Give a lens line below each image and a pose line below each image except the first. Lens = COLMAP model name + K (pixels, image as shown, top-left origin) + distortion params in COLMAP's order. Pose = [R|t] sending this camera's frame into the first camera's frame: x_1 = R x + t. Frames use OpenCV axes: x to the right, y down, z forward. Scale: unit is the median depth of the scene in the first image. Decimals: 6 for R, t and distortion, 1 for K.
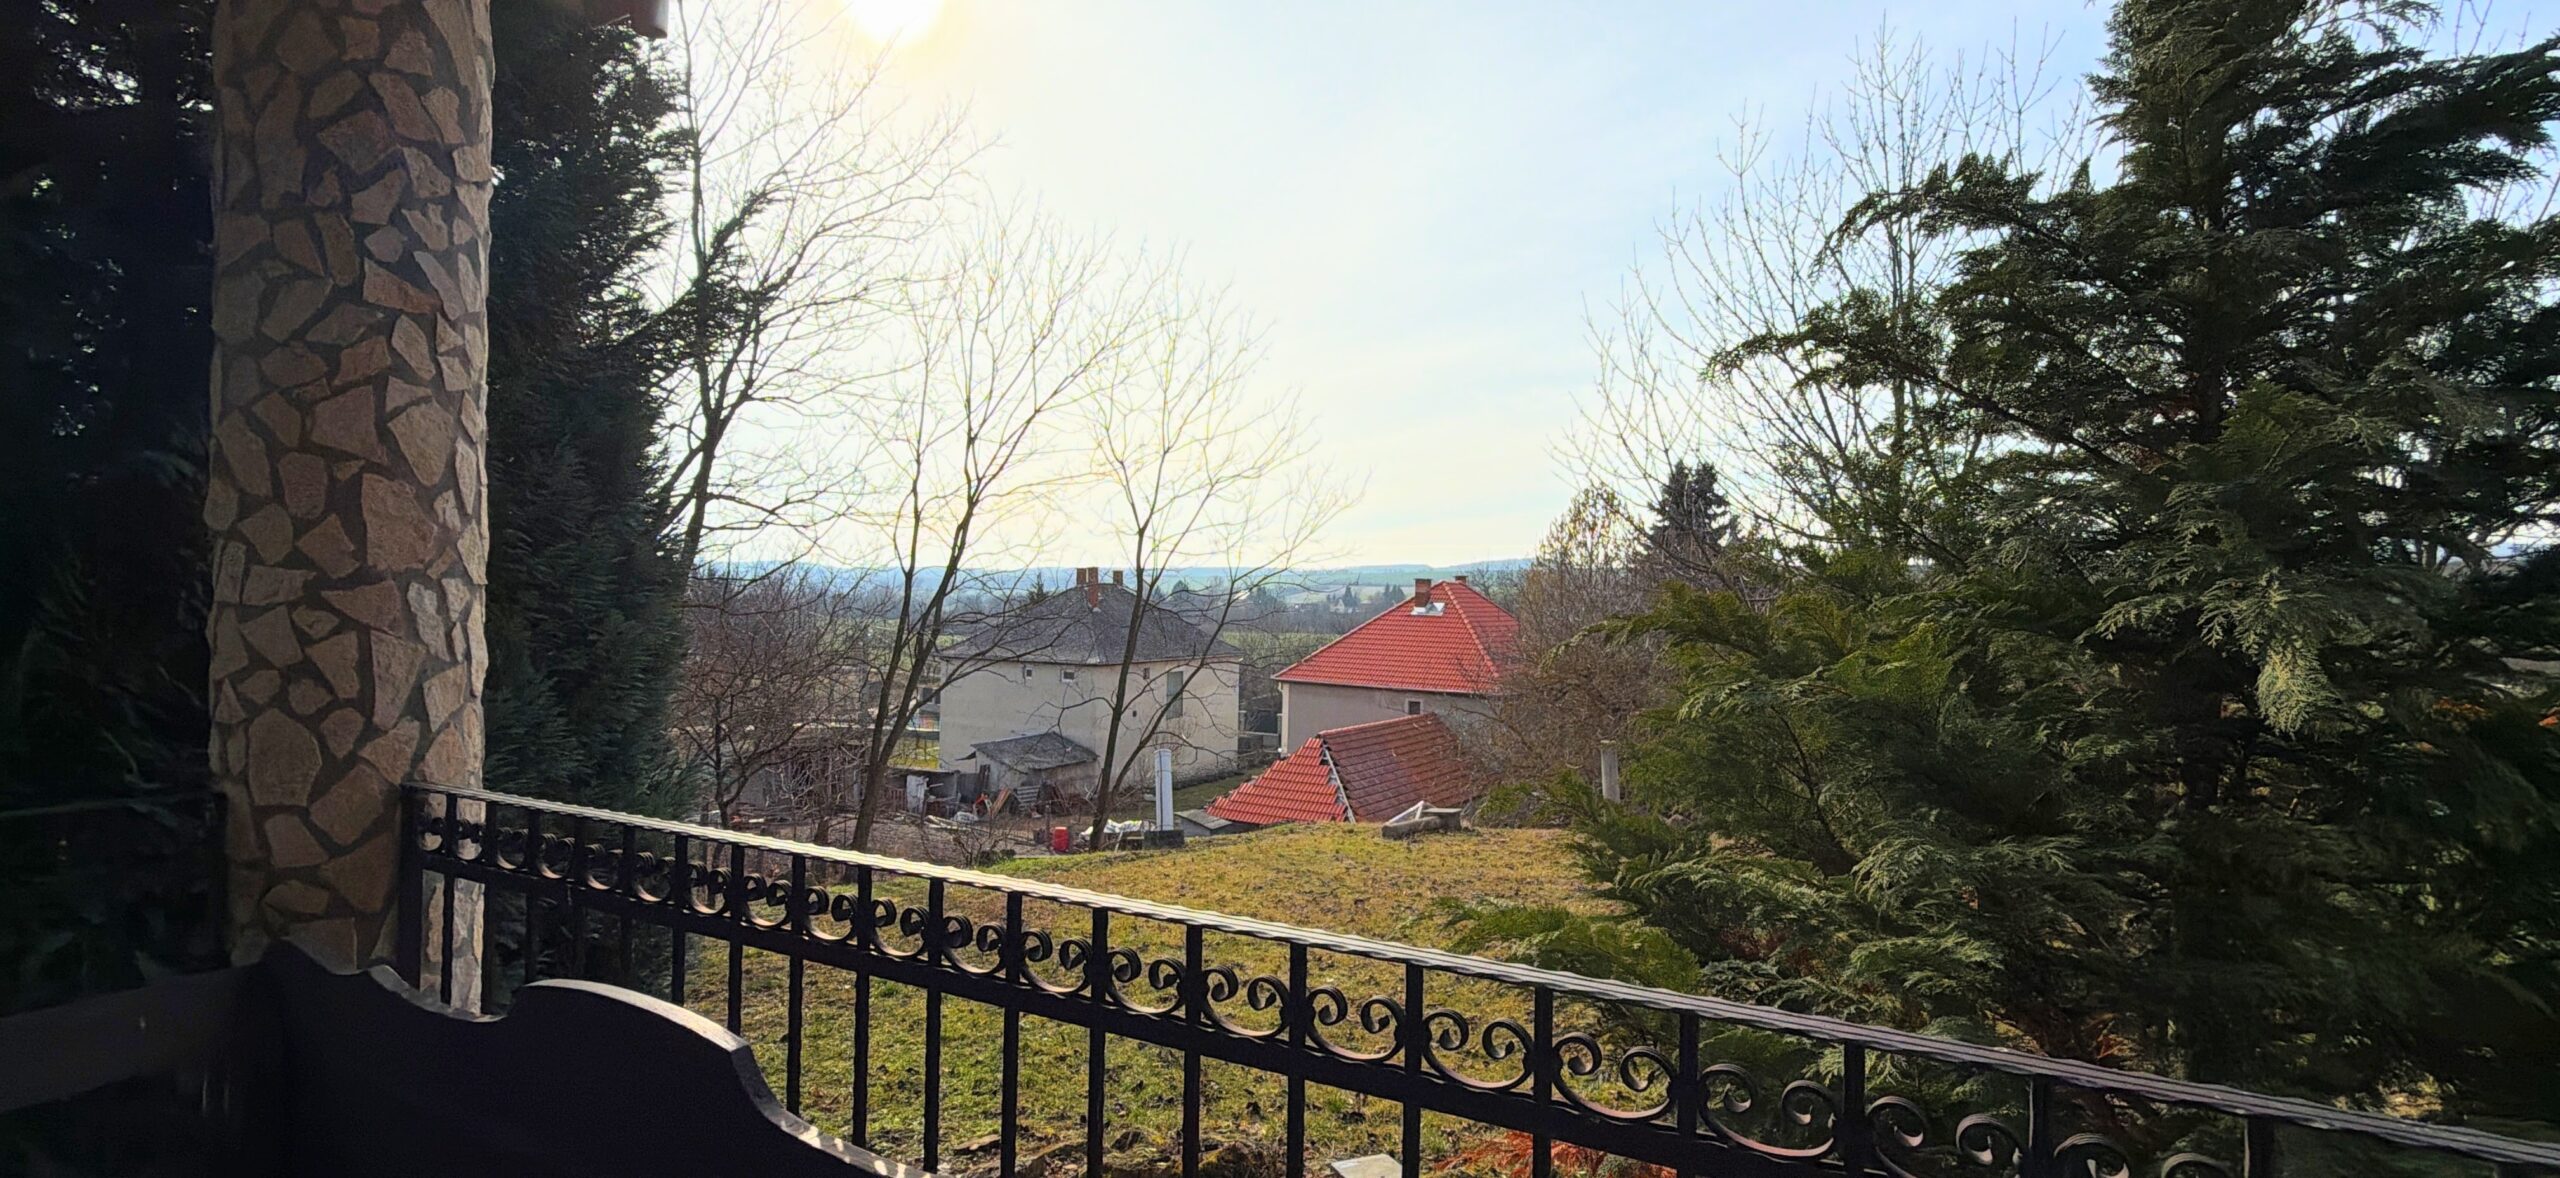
lens RADIAL K [[1163.2, 0, 1280.3], [0, 1163.2, 587.7], [0, 0, 1]] dist [0.001563, -0.001098]
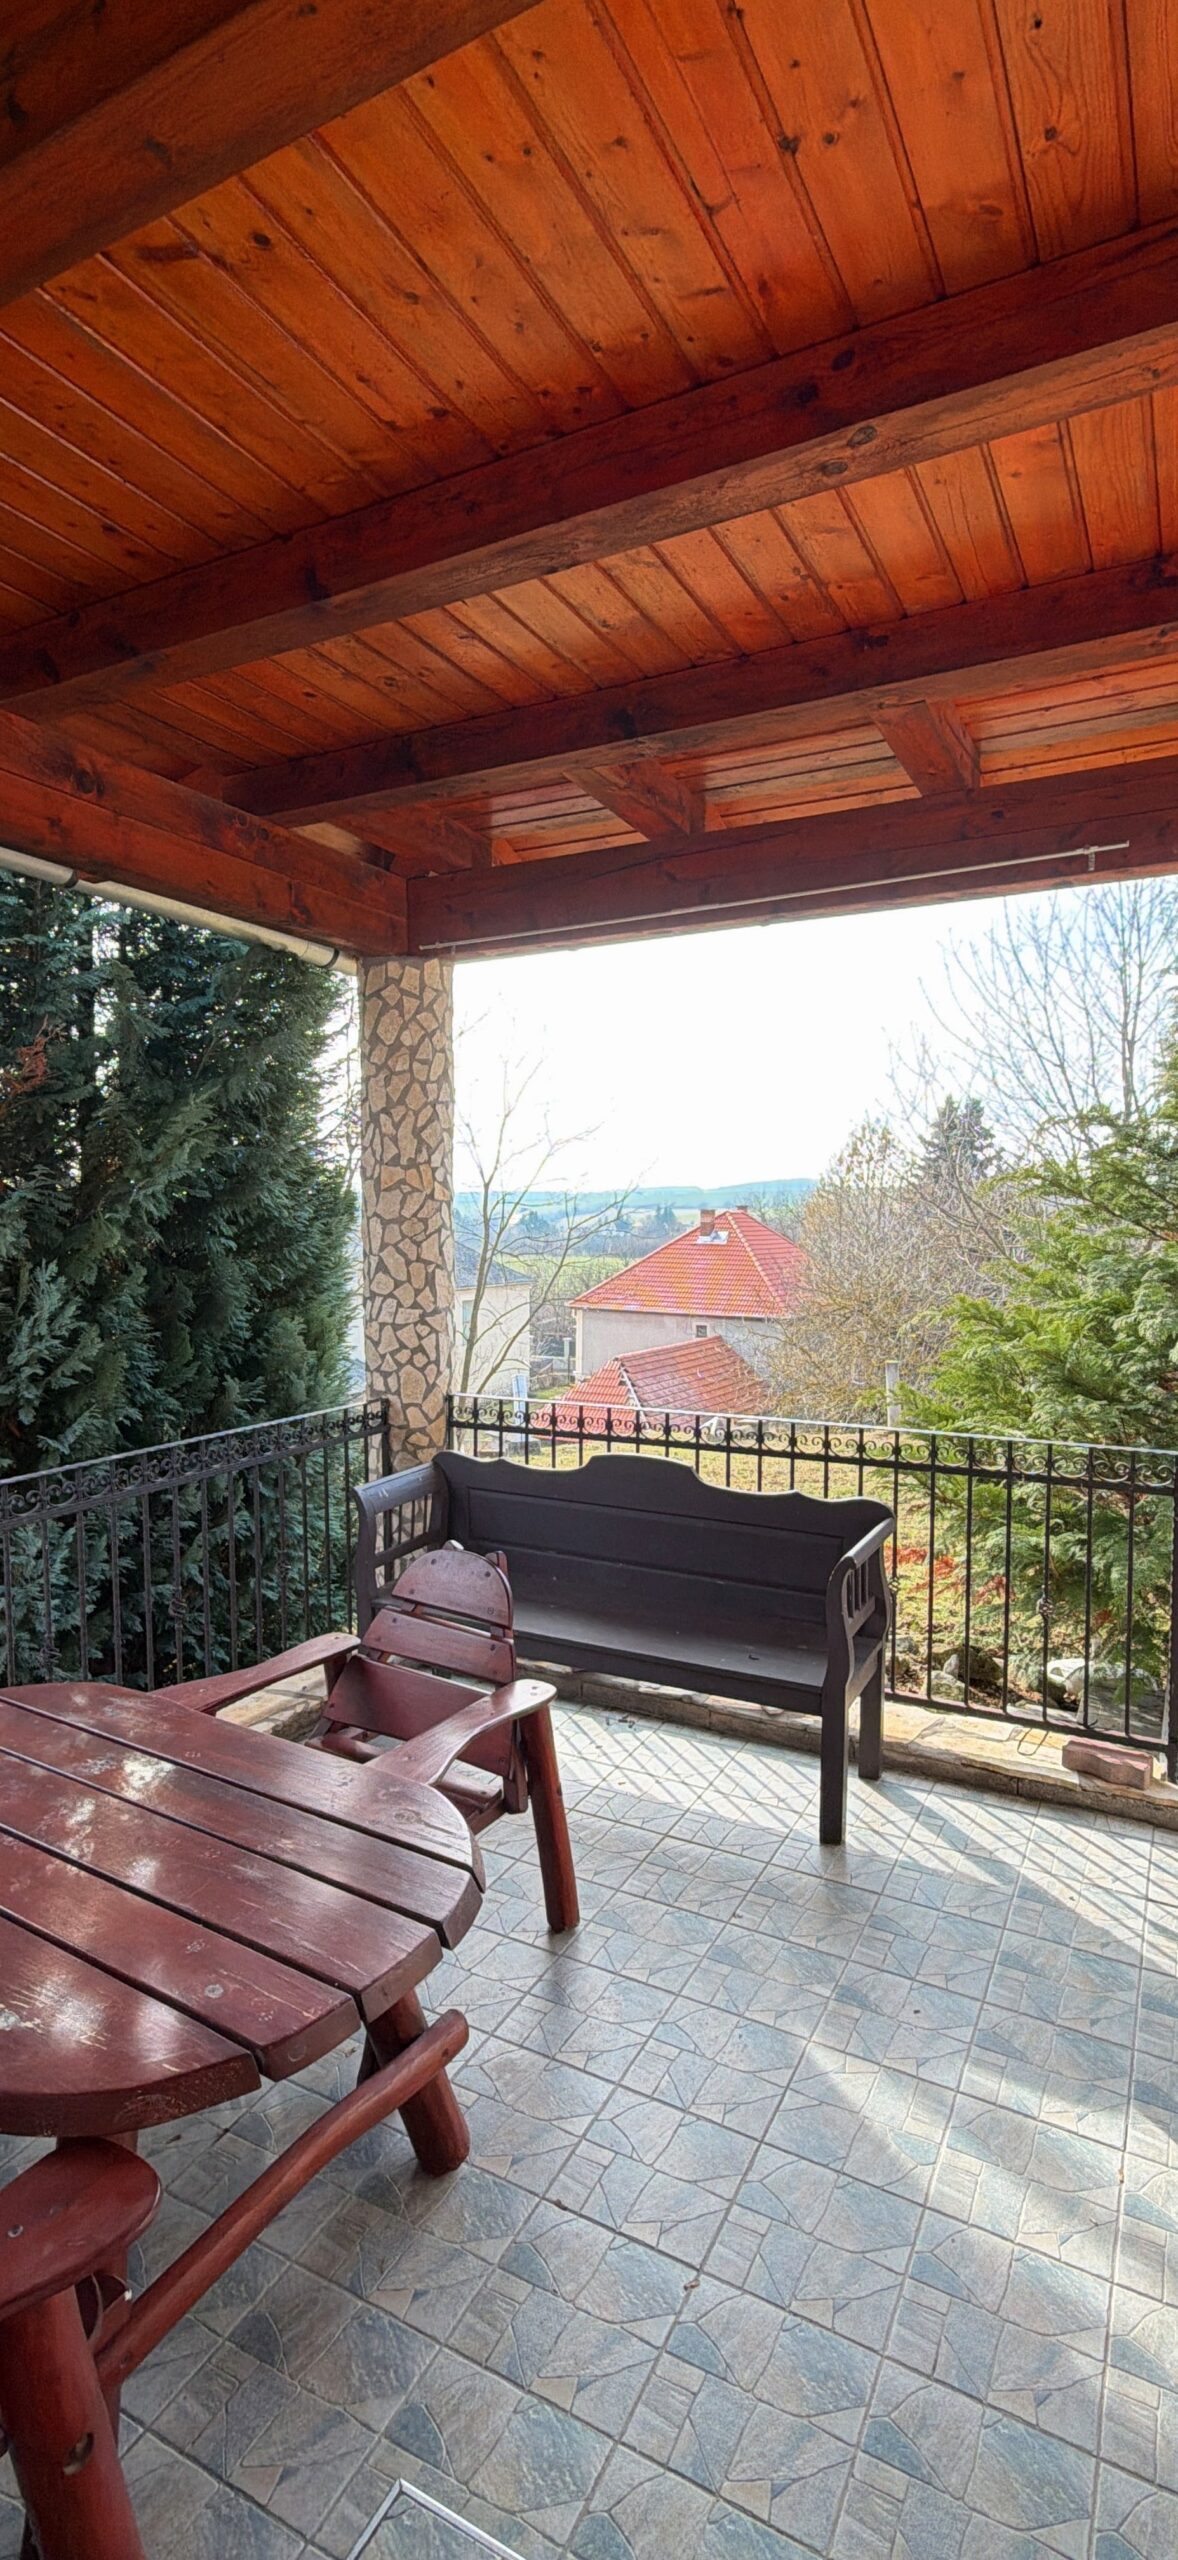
lens RADIAL K [[1163.2, 0, 584.0], [0, 1163.2, 1279.1], [0, 0, 1]] dist [0.001563, -0.001098]
pose [[0.999502, -0.013982, 0.028285, -0.534815], [0.012296, 0.998186, 0.058929, -0.214173], [-0.029057, -0.058552, 0.997861, -1.435799]]
